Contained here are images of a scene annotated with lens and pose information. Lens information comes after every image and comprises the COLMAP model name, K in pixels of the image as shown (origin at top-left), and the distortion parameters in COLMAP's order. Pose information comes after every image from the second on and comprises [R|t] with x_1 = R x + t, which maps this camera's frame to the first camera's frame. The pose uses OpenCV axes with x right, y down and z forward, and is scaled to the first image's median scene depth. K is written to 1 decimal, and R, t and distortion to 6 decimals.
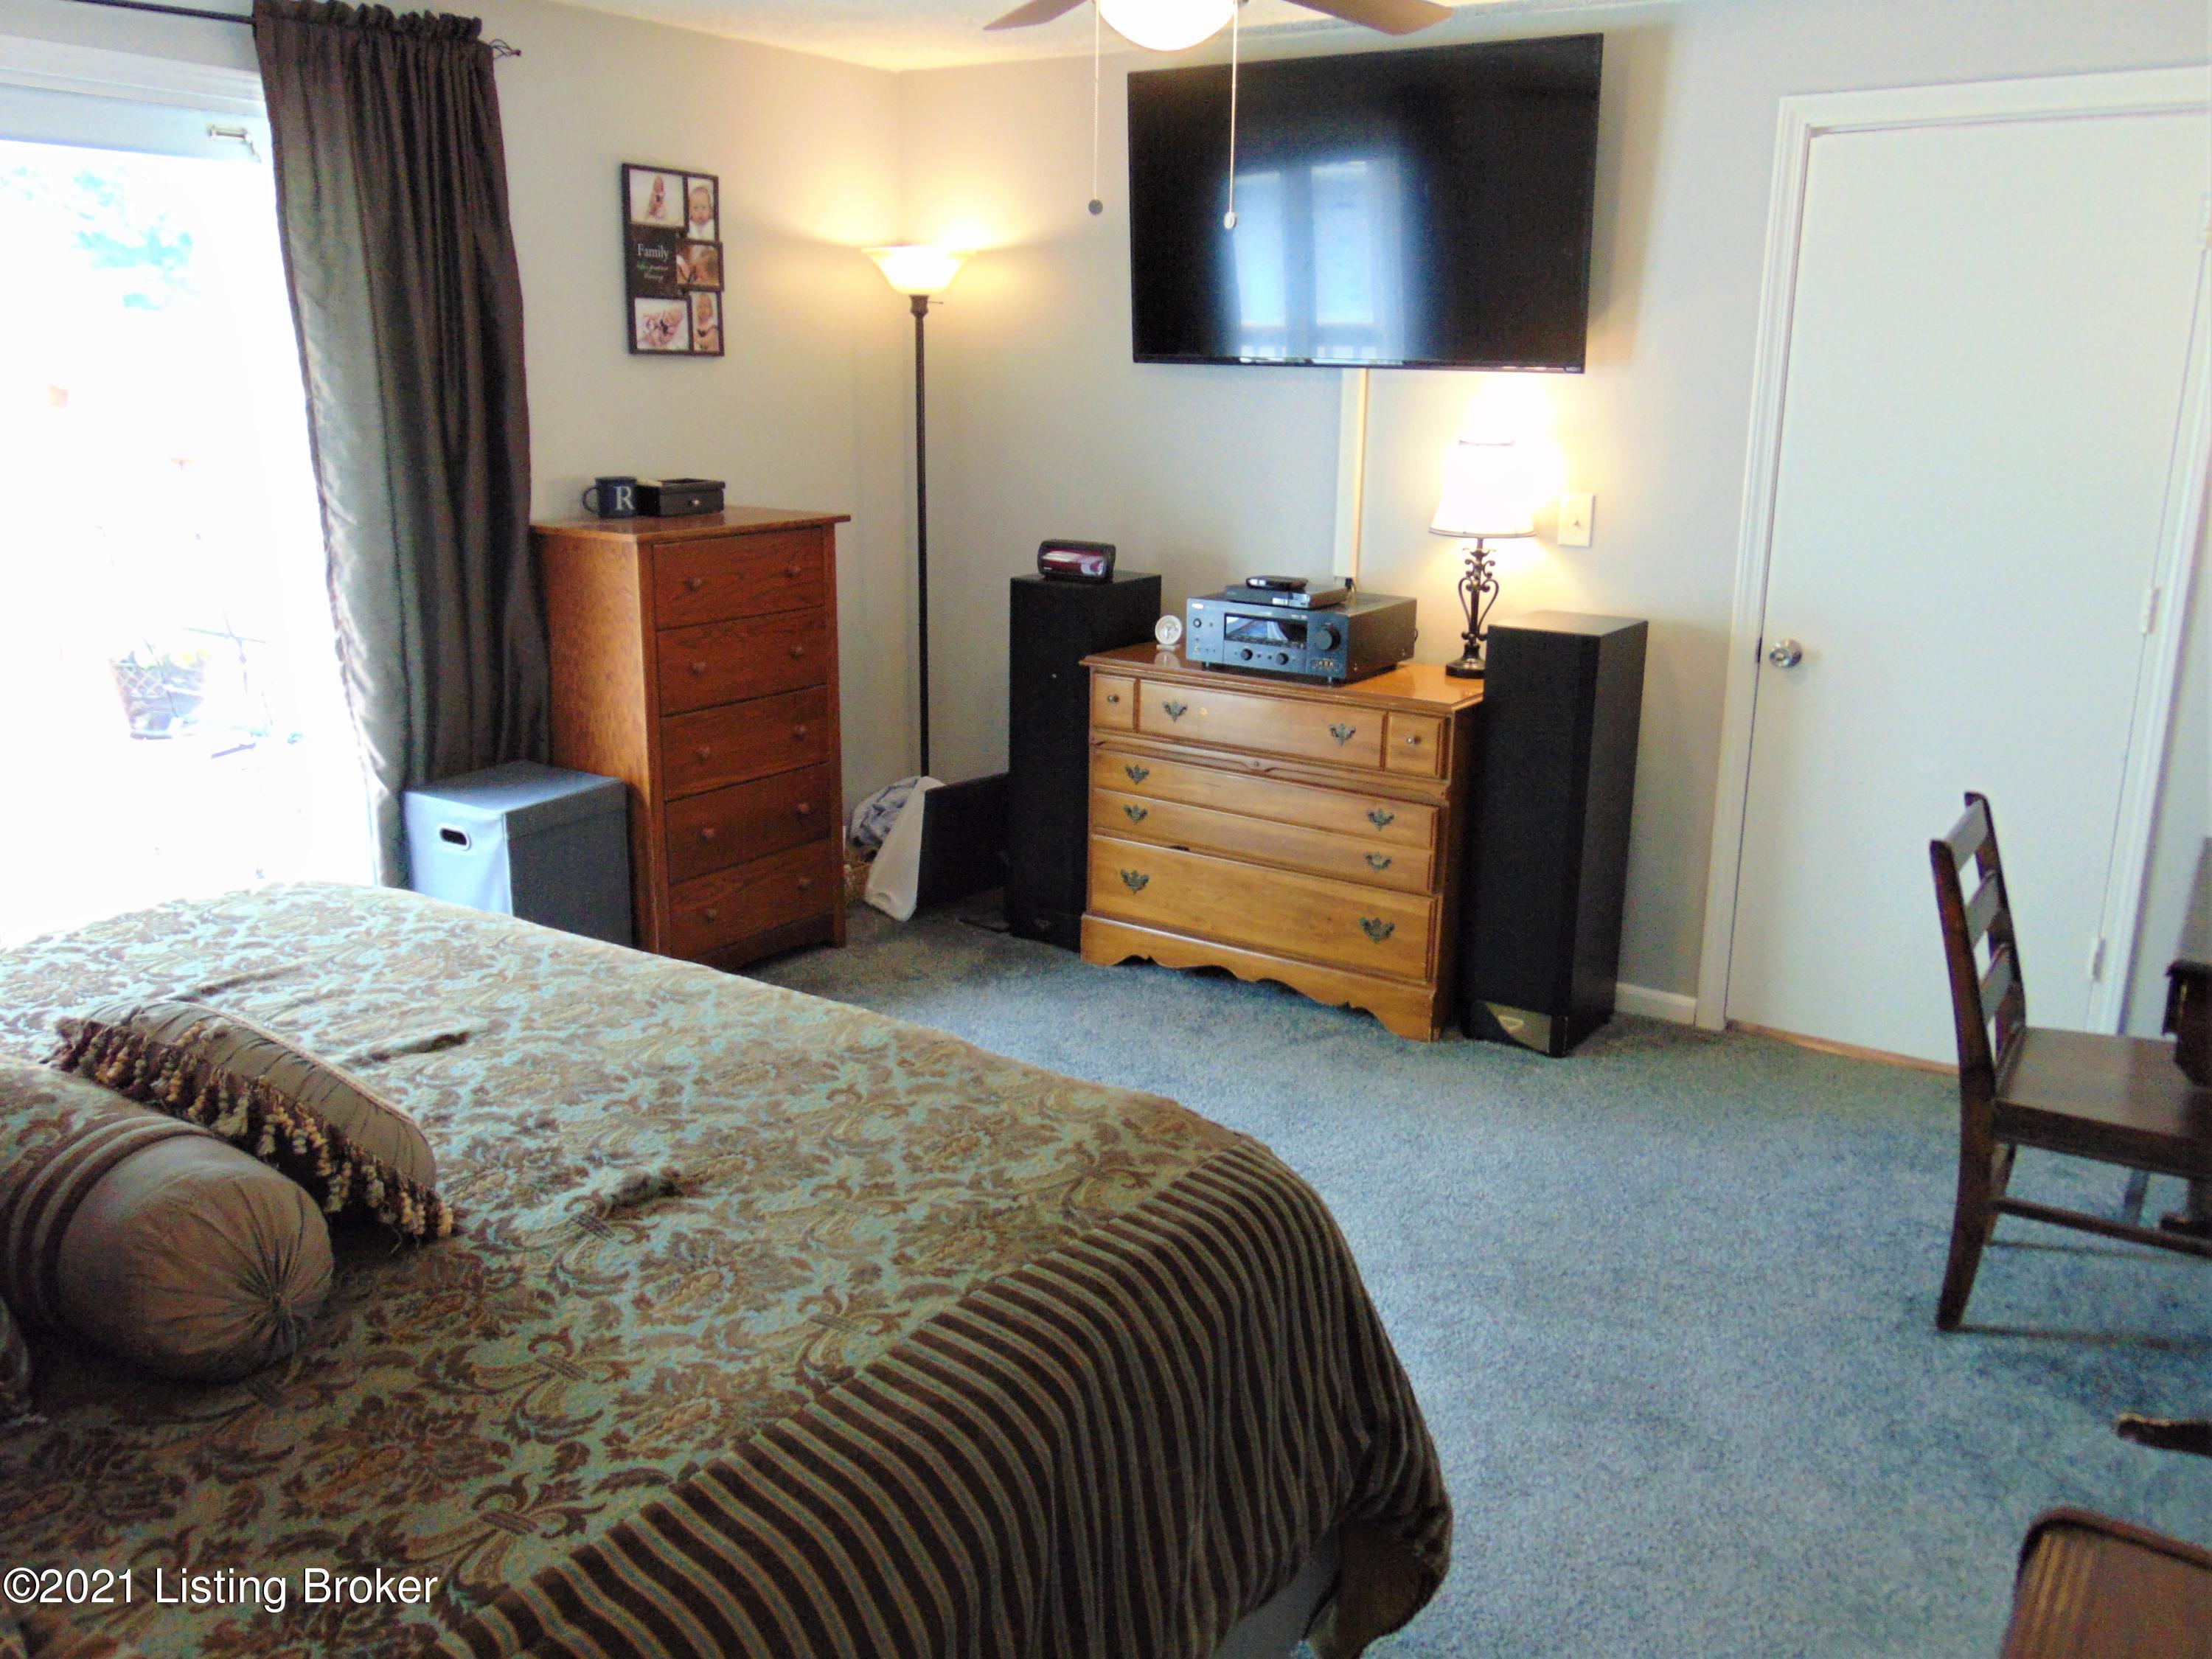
lens RADIAL K [[1842.0, 0, 1106.0], [0, 1842.0, 829.5], [0, 0, 1]] dist [-0.007246, 0.004208]
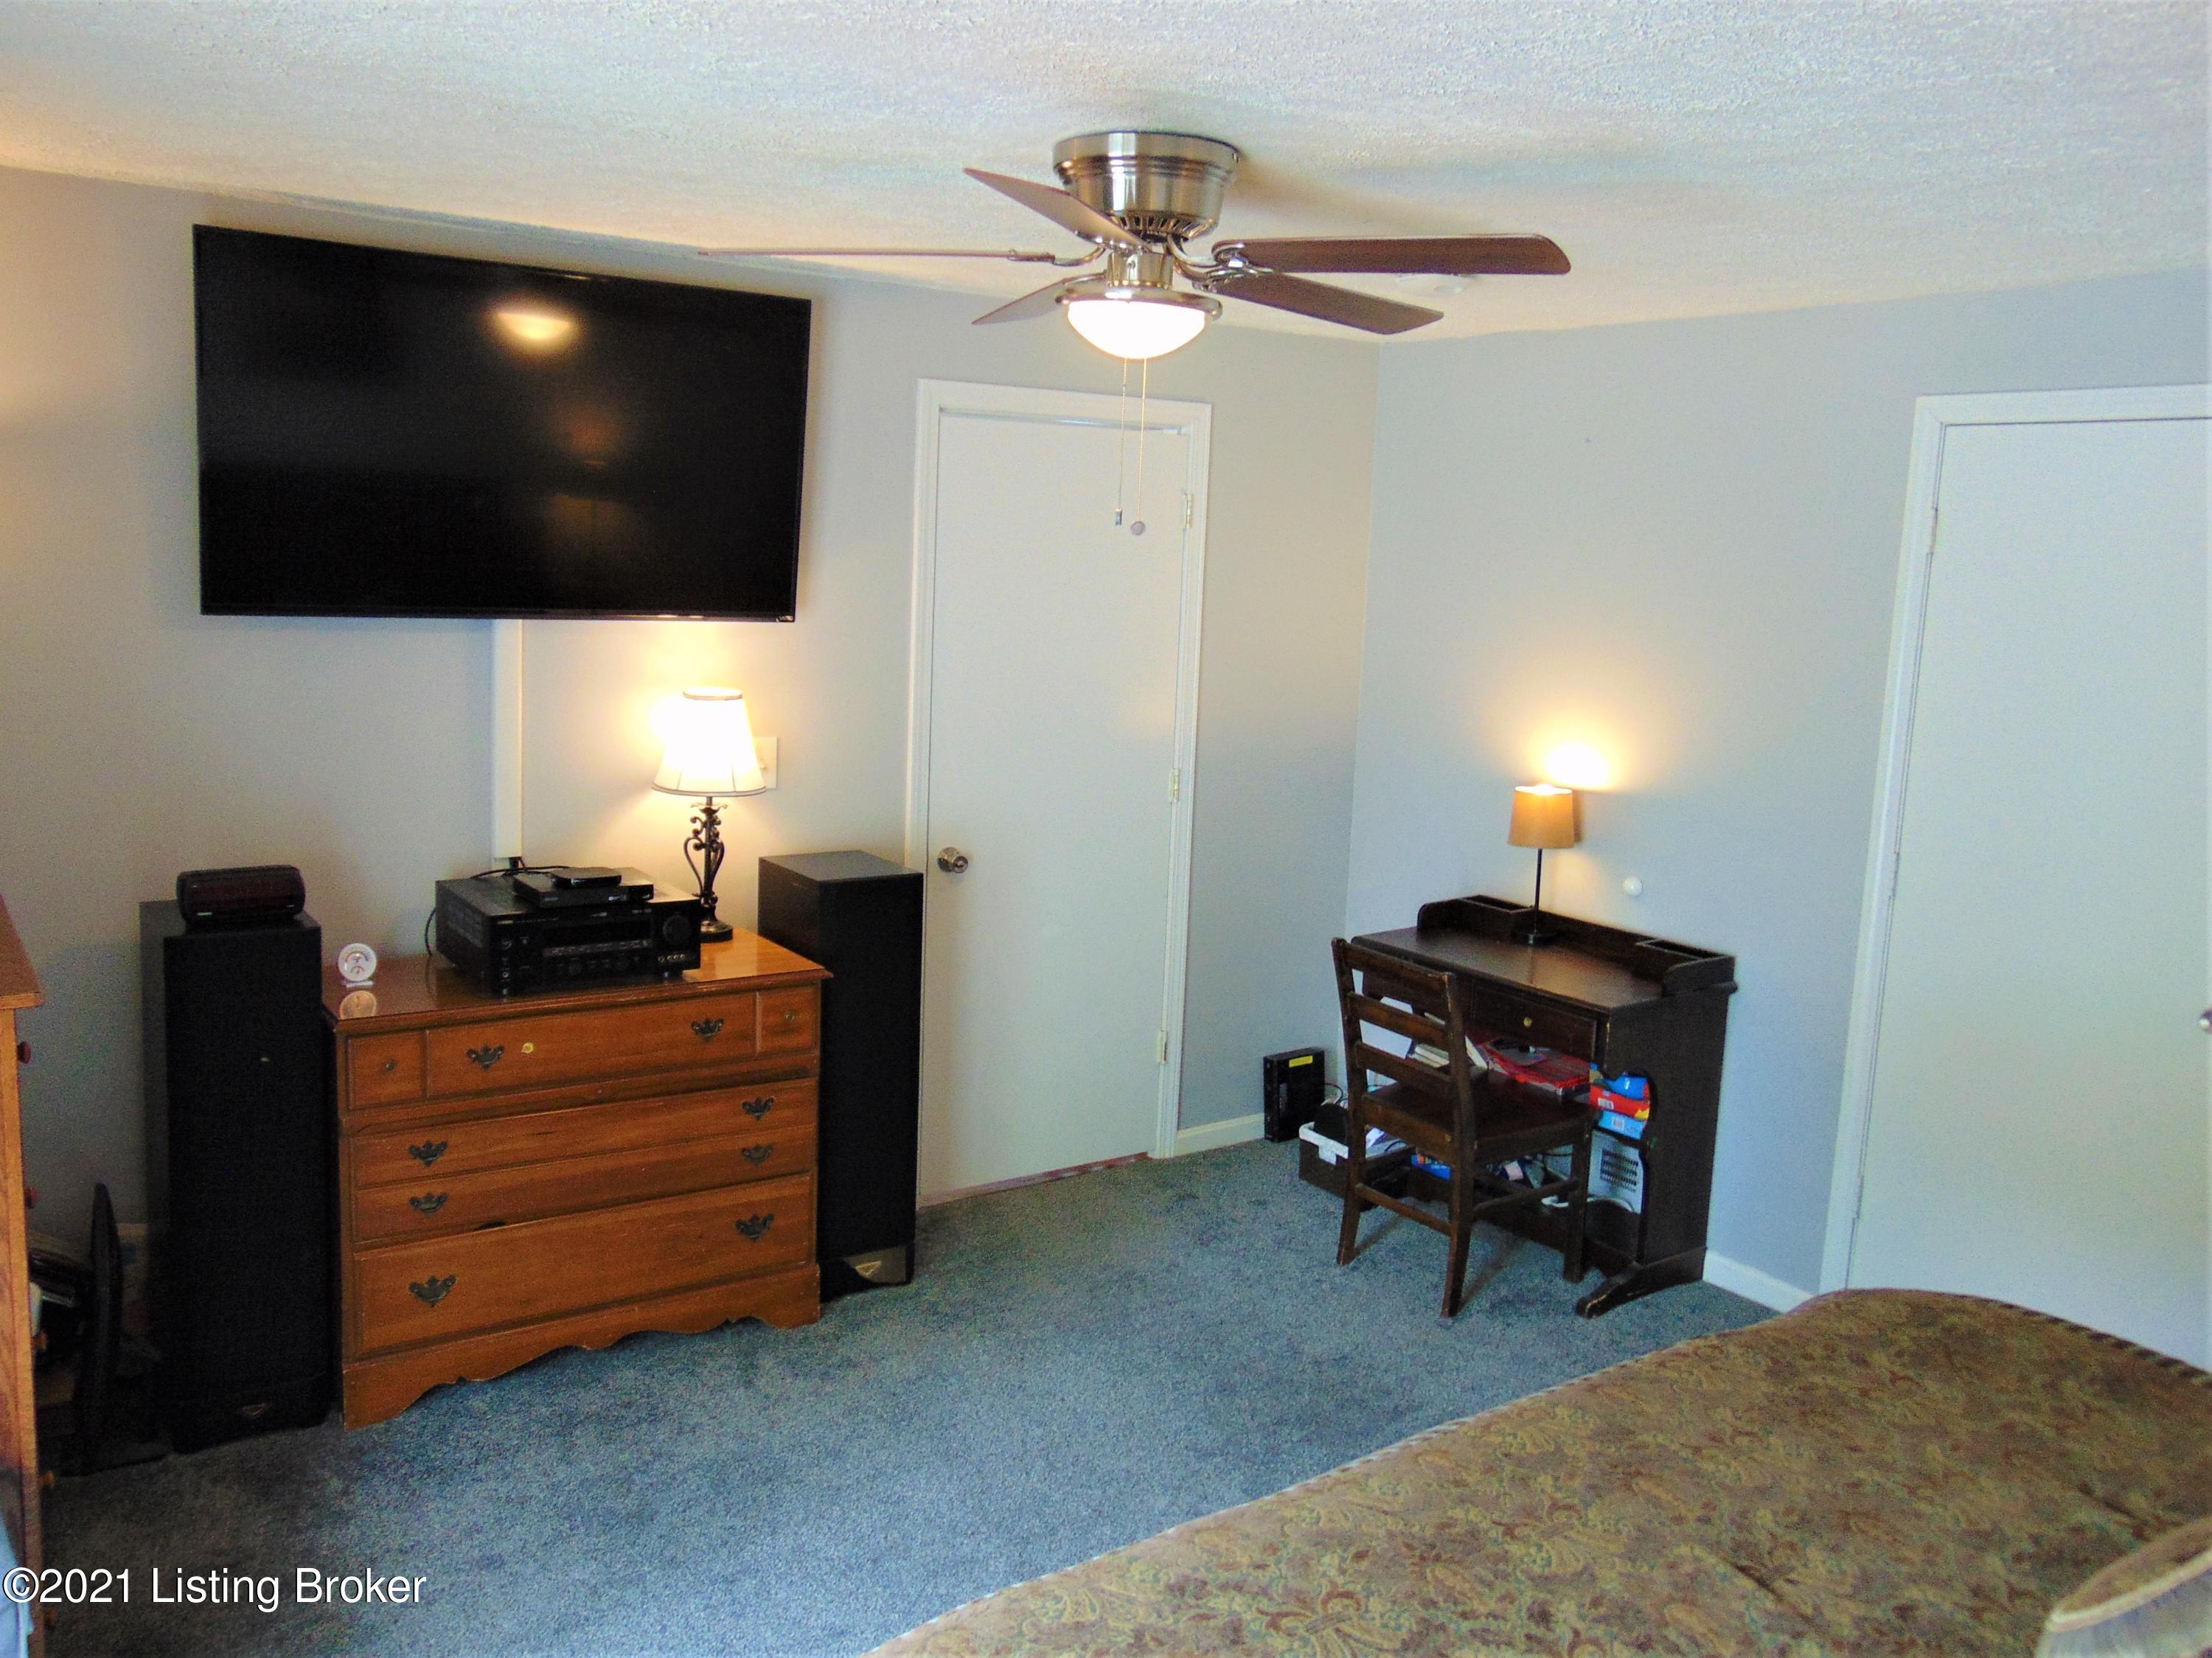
lens RADIAL K [[1841.8, 0, 1106.0], [0, 1841.8, 829.0], [0, 0, 1]] dist [-0.007246, 0.004208]
pose [[0.346581, -0.145429, 0.926678, -0.600861], [0.200549, 0.976554, 0.078250, -0.172272], [-0.916330, 0.158725, 0.367621, 0.463624]]
